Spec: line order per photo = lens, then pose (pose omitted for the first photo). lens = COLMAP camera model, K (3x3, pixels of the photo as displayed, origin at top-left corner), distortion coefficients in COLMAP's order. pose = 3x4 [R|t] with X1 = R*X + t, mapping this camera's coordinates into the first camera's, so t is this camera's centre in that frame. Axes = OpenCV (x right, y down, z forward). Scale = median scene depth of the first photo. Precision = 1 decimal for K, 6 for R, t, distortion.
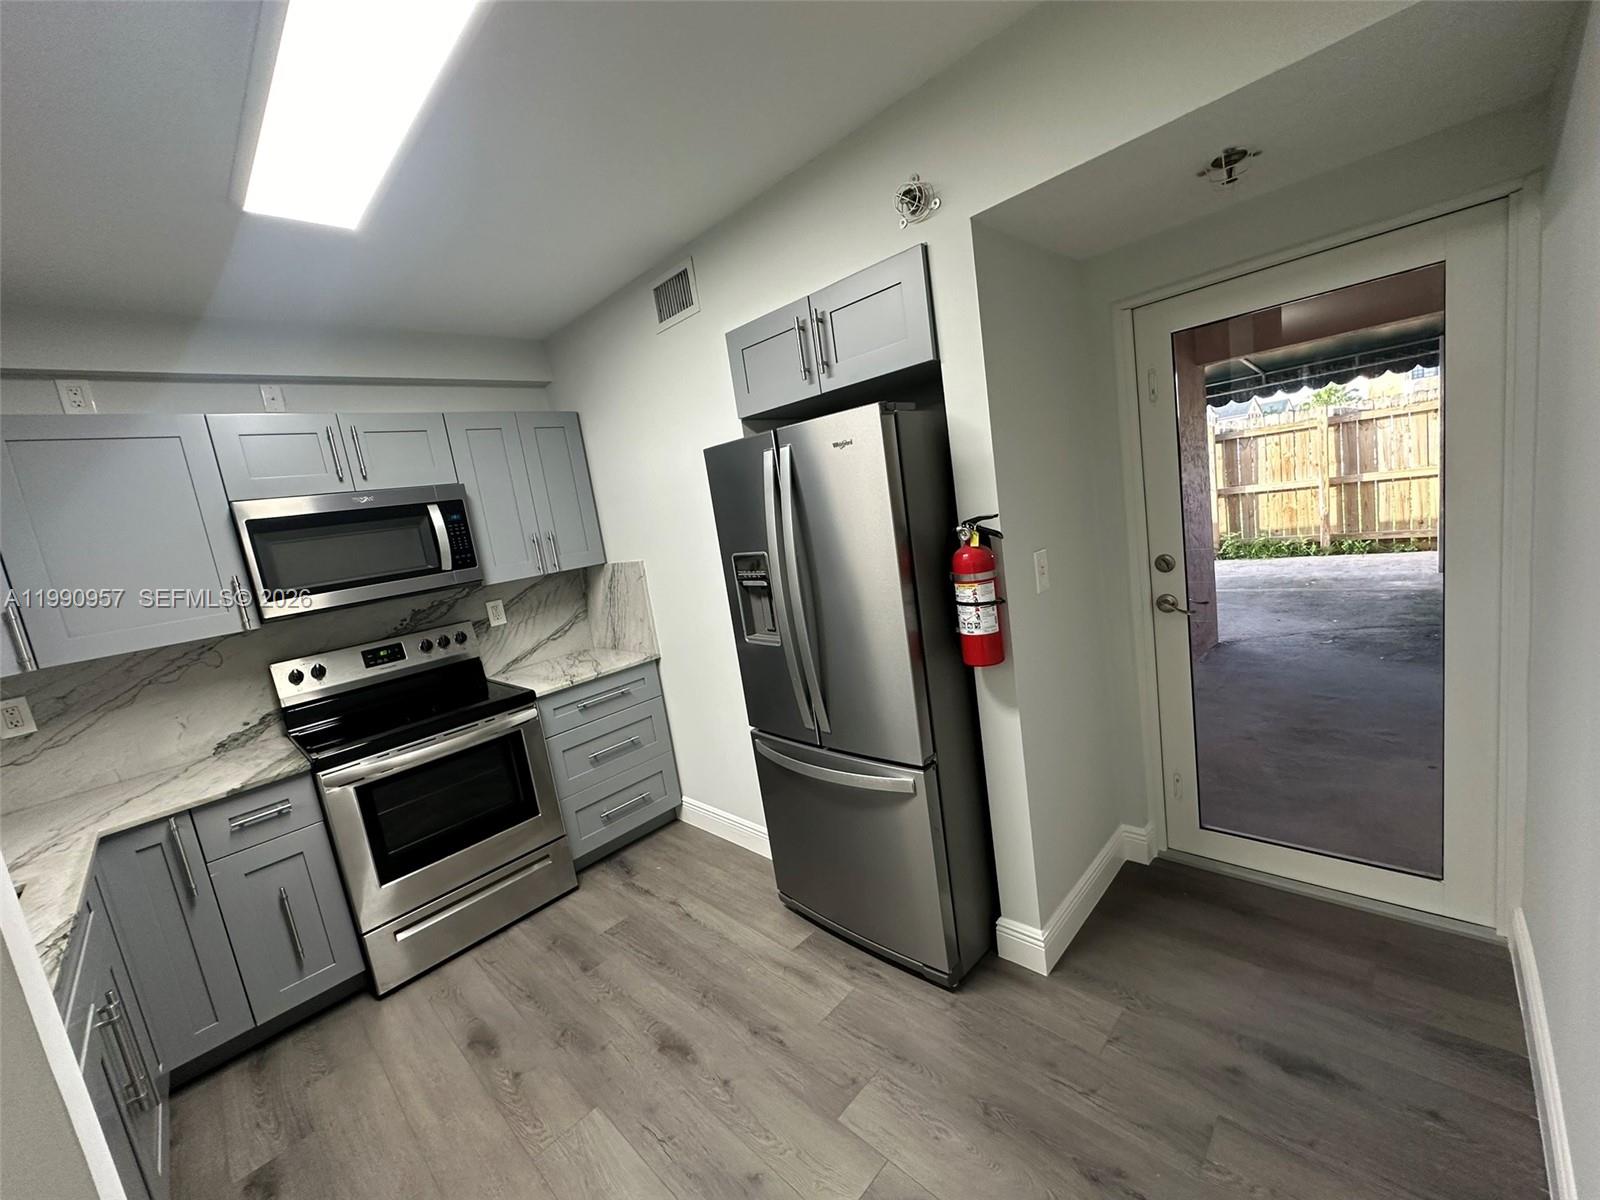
lens RADIAL K [[638.1, 0, 796.9], [0, 638.1, 603.1], [0, 0, 1]] dist [0.000491, 0.000259]
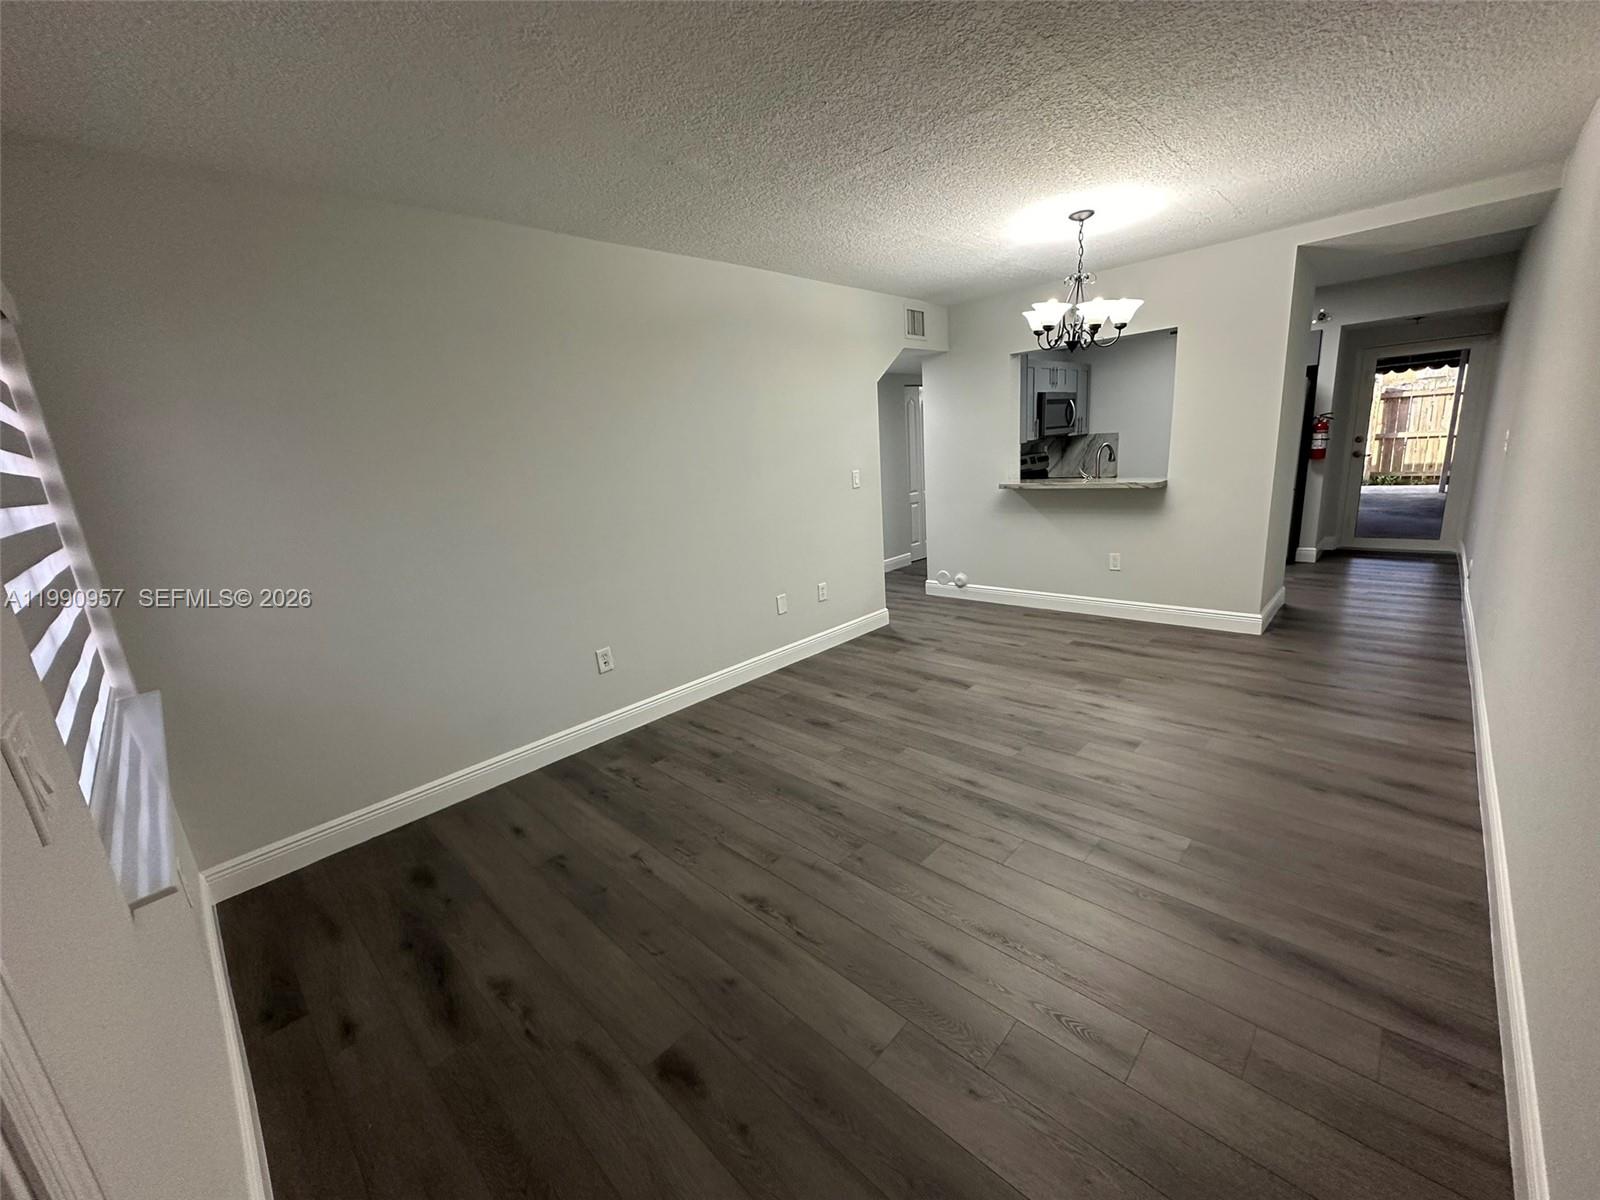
lens RADIAL K [[638.1, 0, 802.2], [0, 638.1, 600.1], [0, 0, 1]] dist [0.000491, 0.000259]
pose [[0.997220, 0.069466, 0.026945, -1.658512], [-0.071528, 0.993797, 0.085153, 0.506154], [-0.020862, -0.086844, 0.996003, -1.593165]]
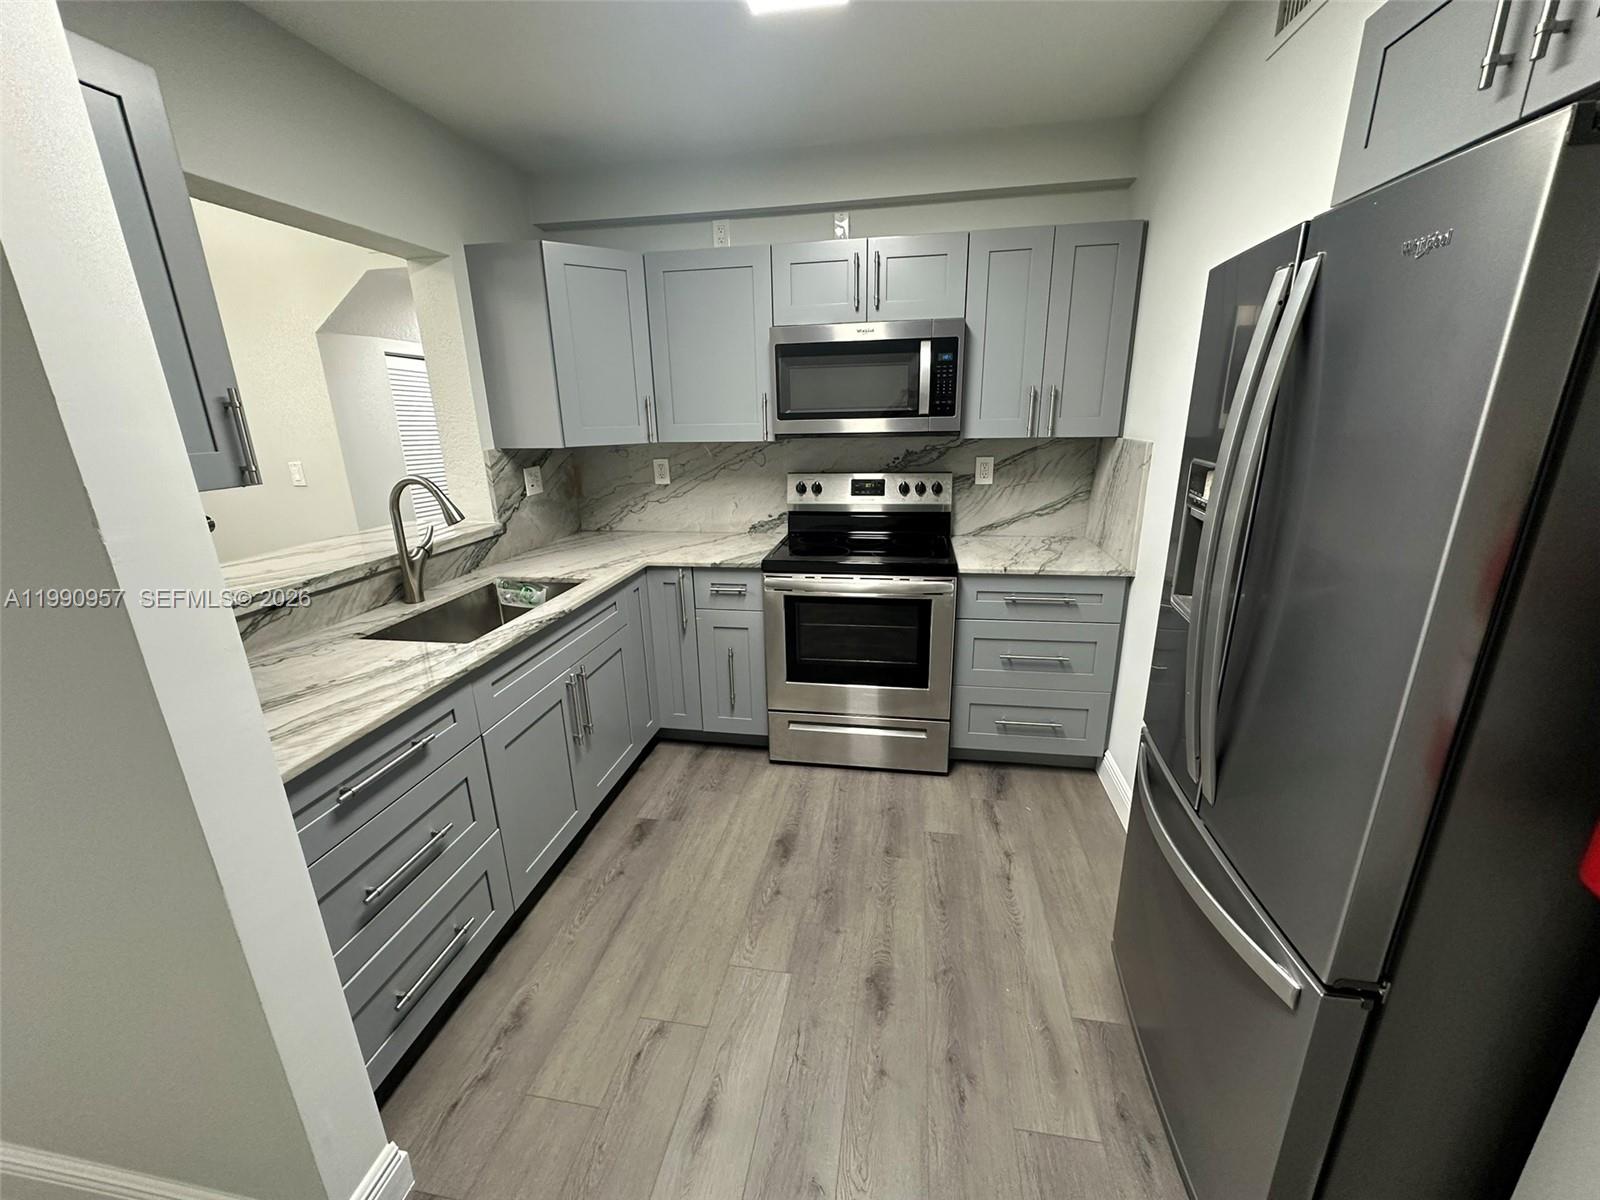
lens RADIAL K [[638.1, 0, 799.5], [0, 638.1, 599.9], [0, 0, 1]] dist [0.000491, 0.000259]
pose [[0.567576, 0.364461, -0.738259, 0.151911], [-0.190283, 0.930475, 0.313064, -0.059180], [0.801031, -0.037209, 0.597466, 0.280715]]
